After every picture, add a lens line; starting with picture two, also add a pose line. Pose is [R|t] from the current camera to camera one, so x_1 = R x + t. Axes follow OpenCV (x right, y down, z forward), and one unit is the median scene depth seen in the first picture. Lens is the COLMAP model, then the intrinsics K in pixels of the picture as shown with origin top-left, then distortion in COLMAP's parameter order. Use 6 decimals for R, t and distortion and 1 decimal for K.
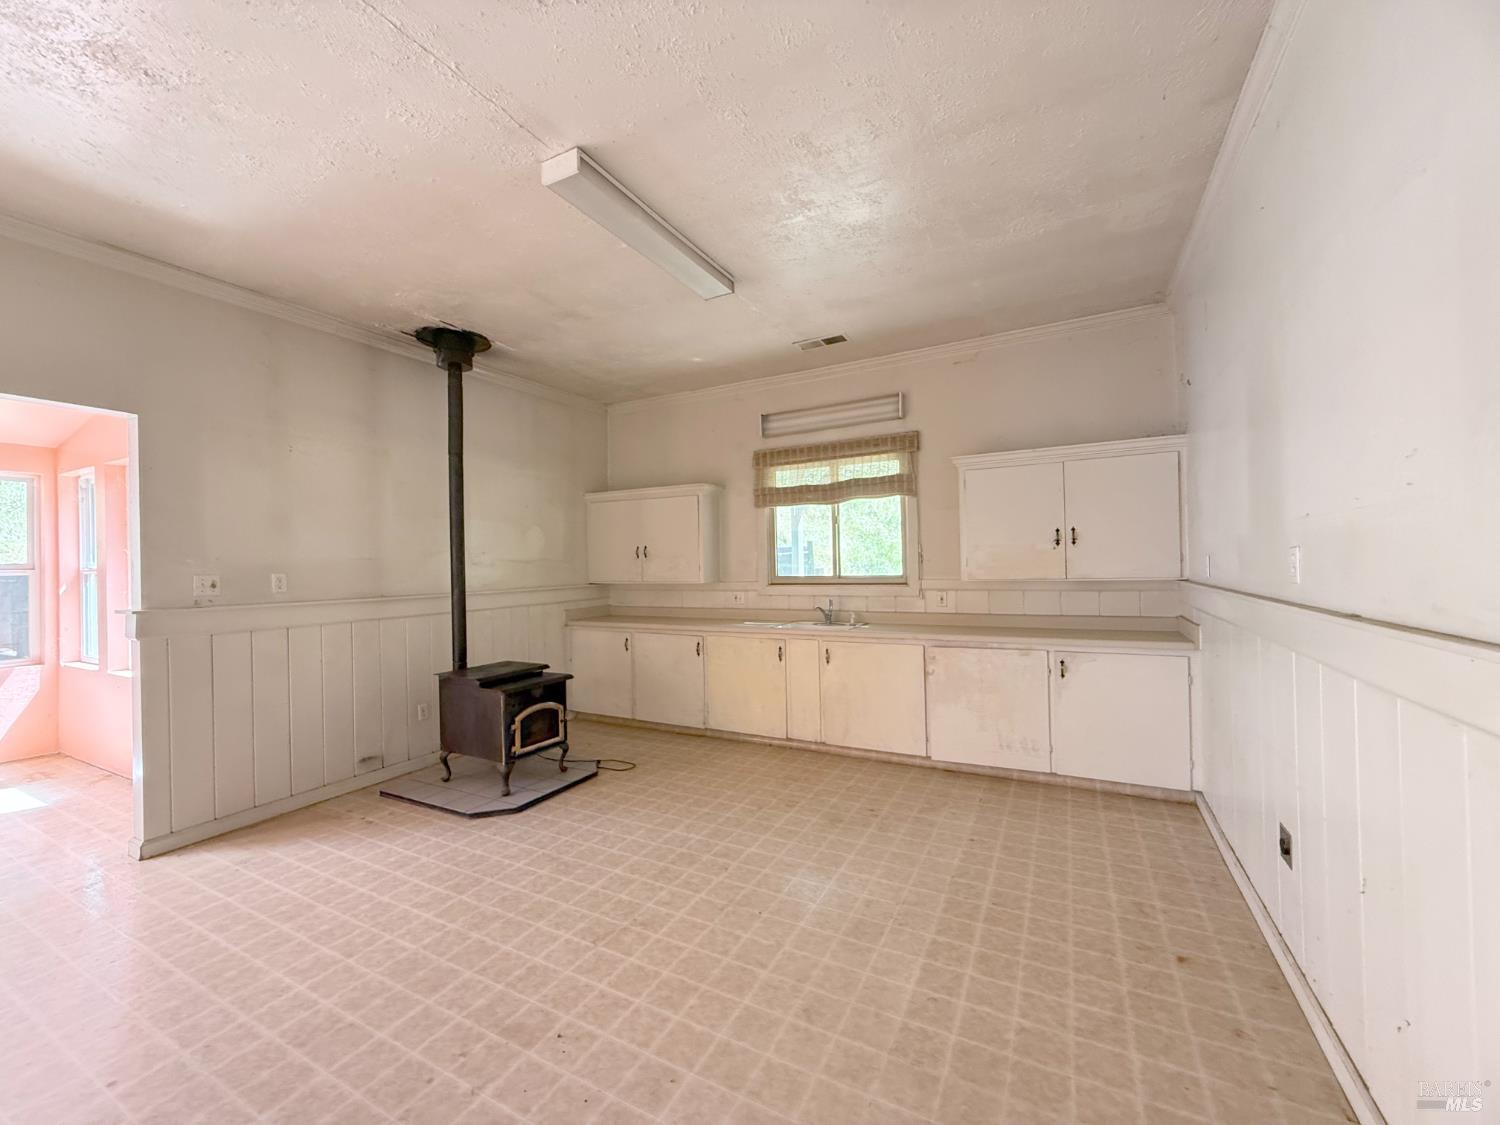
lens RADIAL K [[600.3, 0, 745.9], [0, 600.3, 562.0], [0, 0, 1]] dist [0.000850, -0.000005]
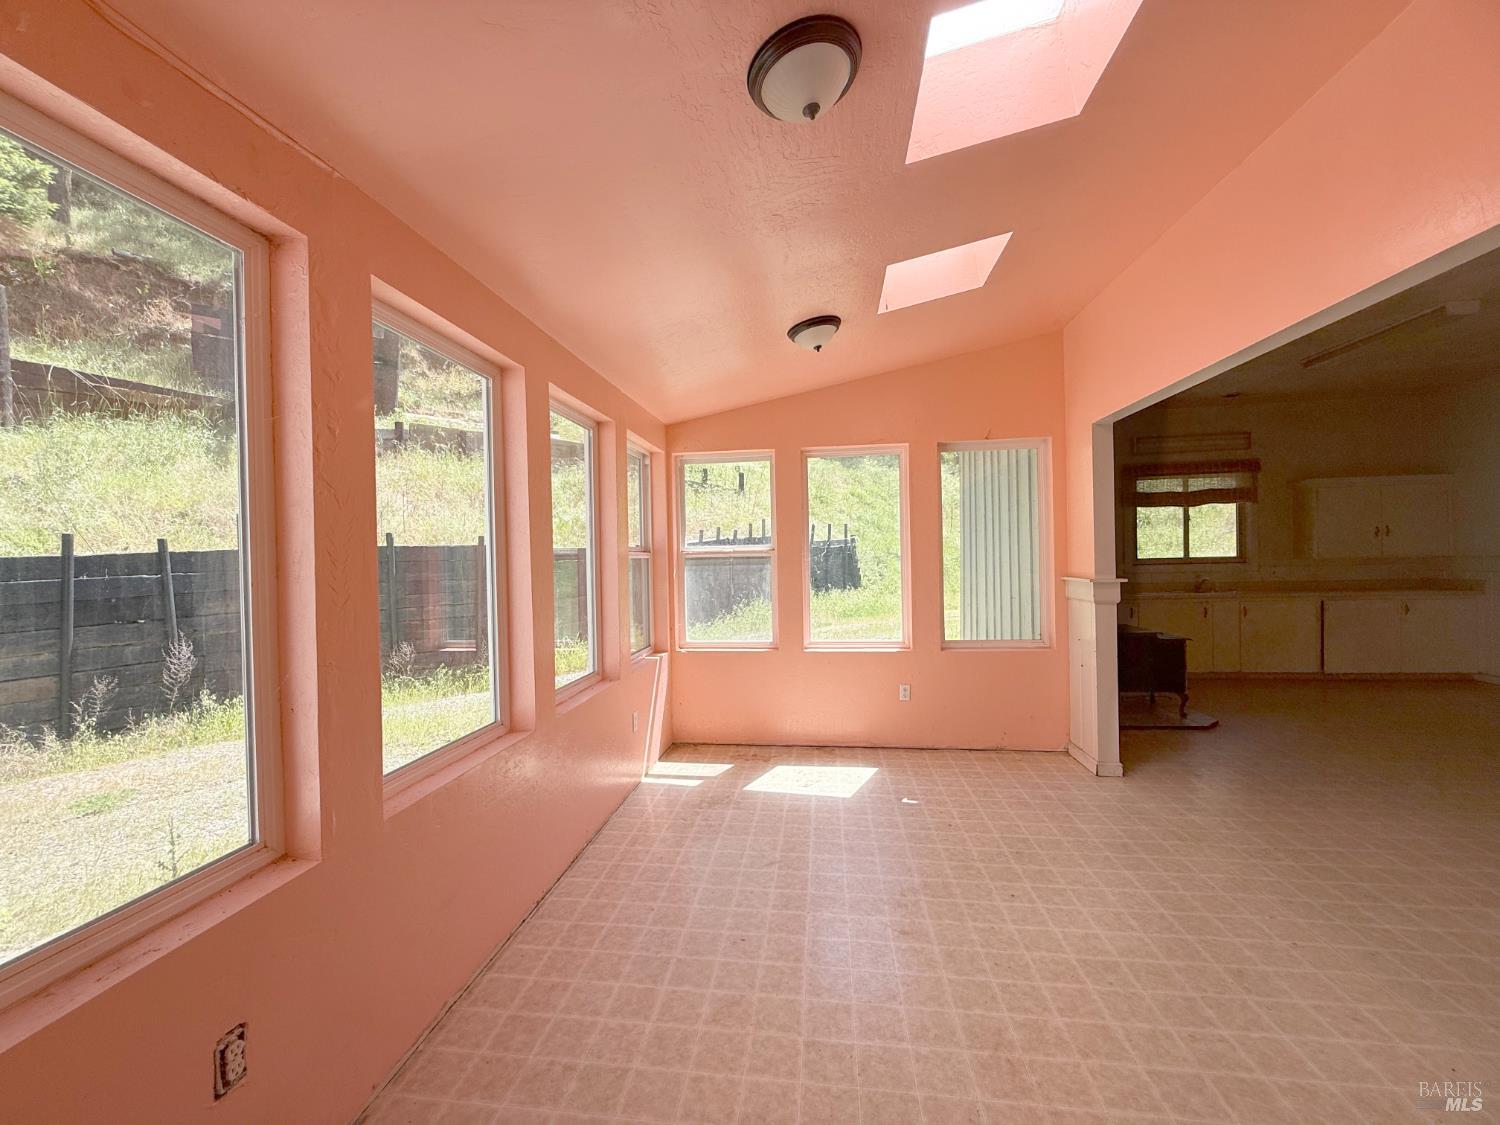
lens RADIAL K [[589.9, 0, 758.6], [0, 589.9, 561.9], [0, 0, 1]] dist [-0.000437, 0.000023]
pose [[0.933763, -0.006862, 0.357825, -1.529719], [0.005231, 0.999971, 0.005524, 0.023616], [-0.357853, -0.003287, 0.933772, 0.093197]]
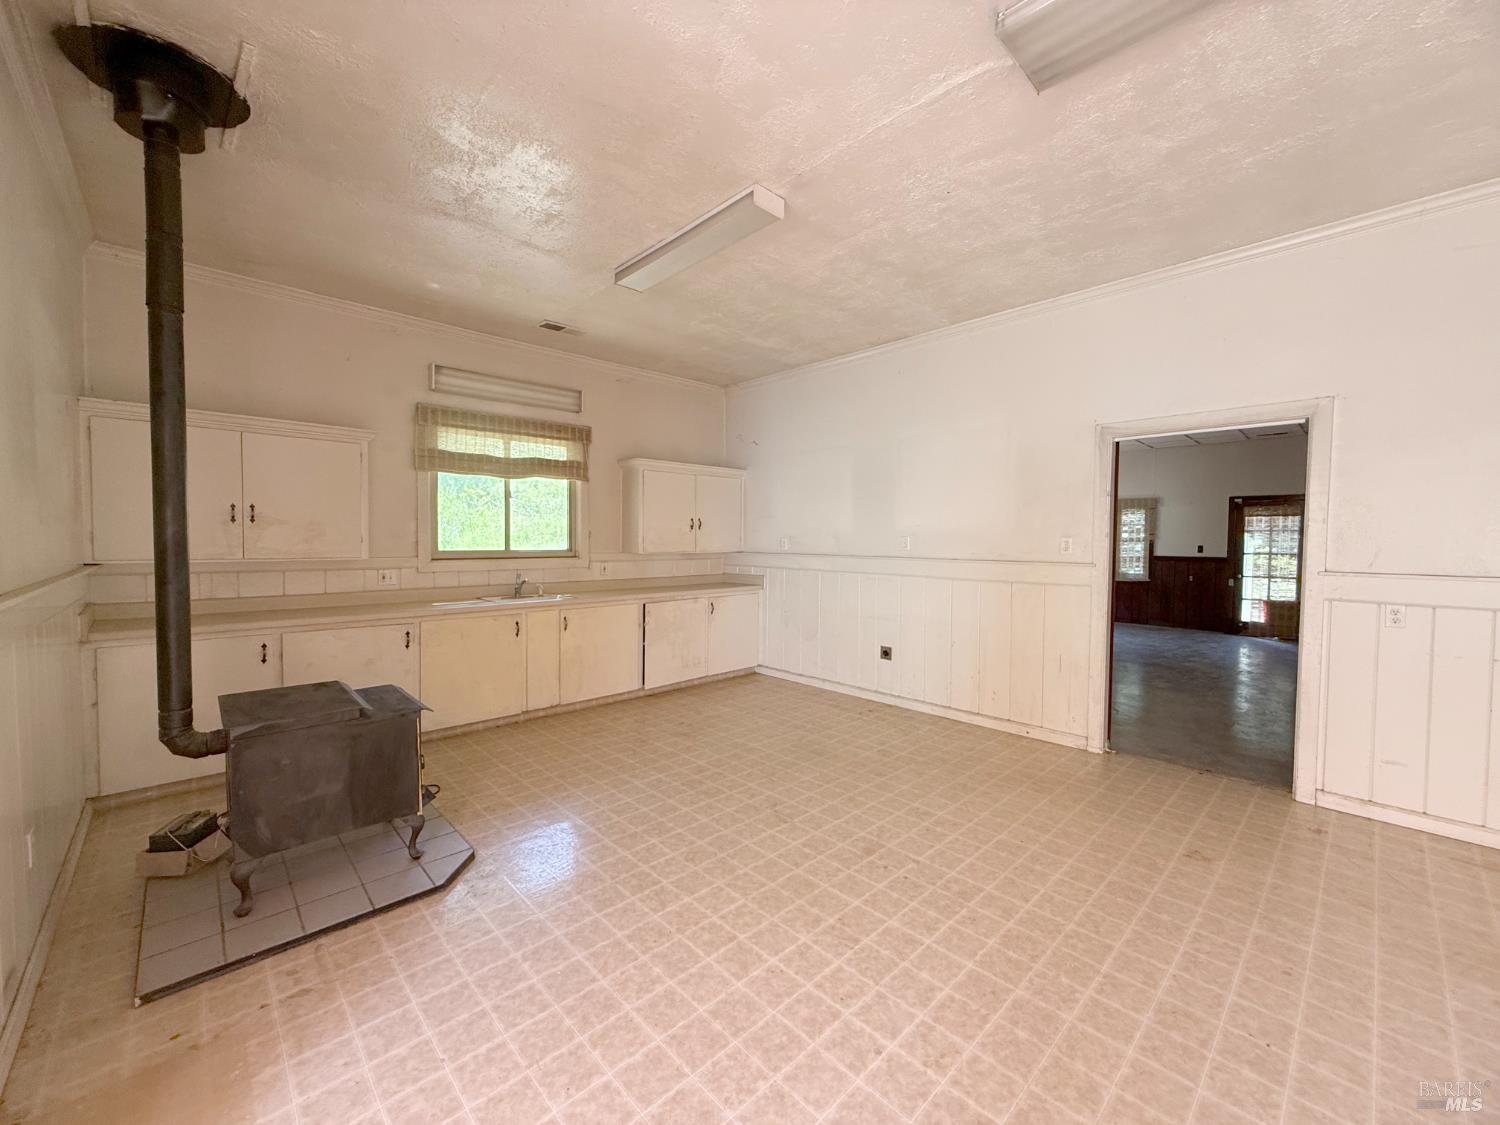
lens RADIAL K [[600.3, 0, 745.9], [0, 600.3, 562.0], [0, 0, 1]] dist [0.000850, -0.000005]
pose [[0.317158, -0.016144, 0.948235, -0.818315], [-0.015441, 0.999635, 0.022184, 0.017340], [-0.948247, -0.021677, 0.316793, 0.363434]]
